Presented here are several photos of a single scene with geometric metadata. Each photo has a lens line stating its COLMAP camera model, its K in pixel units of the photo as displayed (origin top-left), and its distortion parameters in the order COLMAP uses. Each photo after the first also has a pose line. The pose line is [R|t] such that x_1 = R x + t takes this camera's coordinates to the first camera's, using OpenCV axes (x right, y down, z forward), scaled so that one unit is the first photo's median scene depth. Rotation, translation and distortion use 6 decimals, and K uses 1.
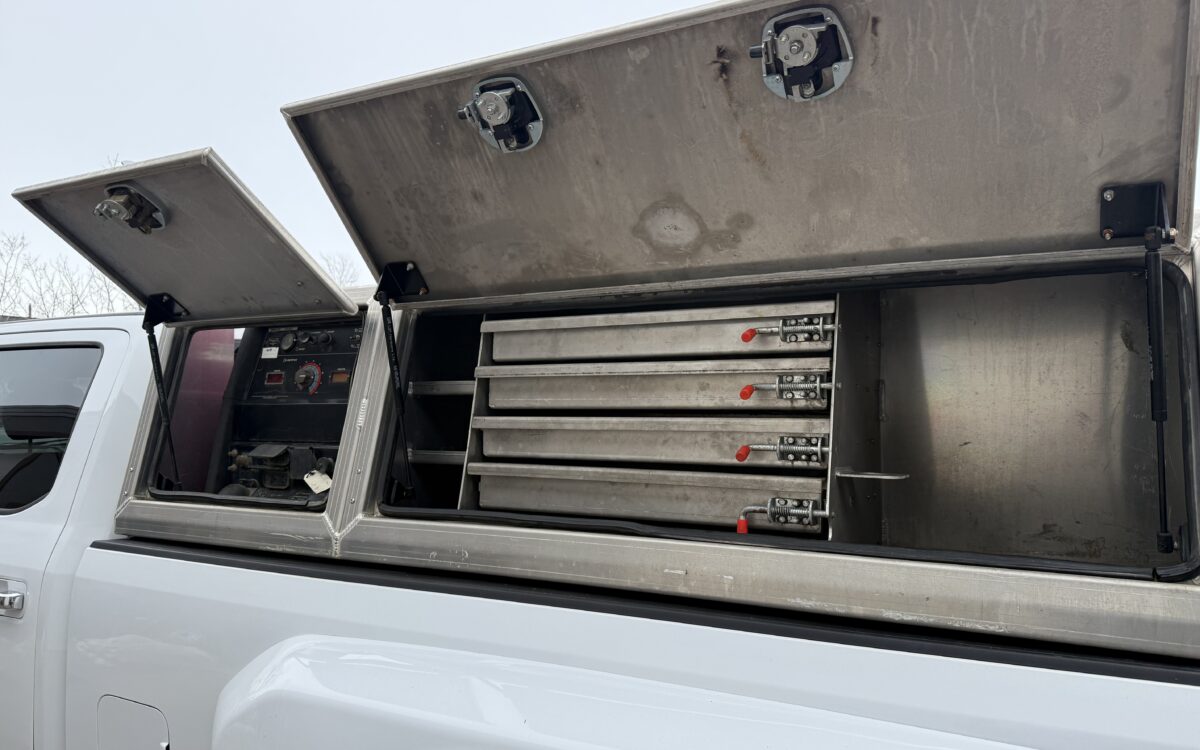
lens RADIAL K [[851.8, 0, 599.1], [0, 851.8, 377.0], [0, 0, 1]] dist [0.039151, -0.042932]
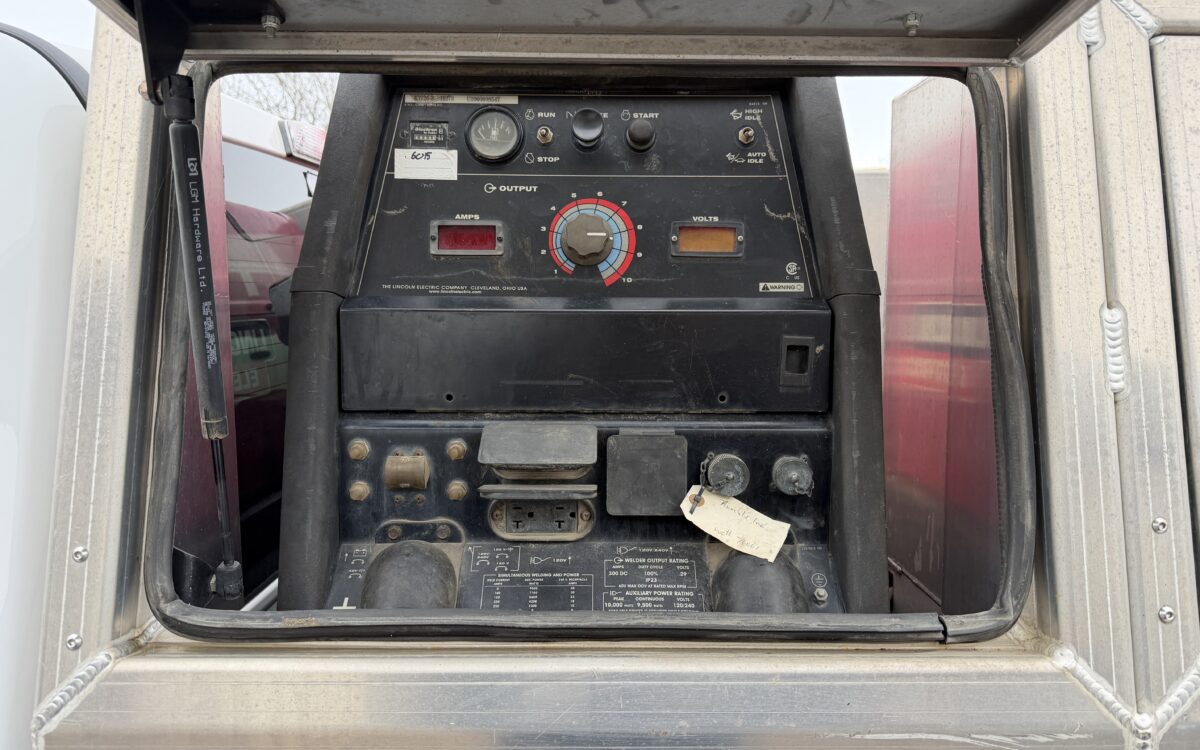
lens RADIAL K [[852.3, 0, 602.7], [0, 852.3, 369.3], [0, 0, 1]] dist [0.044630, -0.062270]
pose [[0.867562, -0.055463, 0.494227, -0.512070], [-0.023363, 0.988120, 0.151900, 0.000547], [-0.496781, -0.143329, 0.855959, 0.657986]]
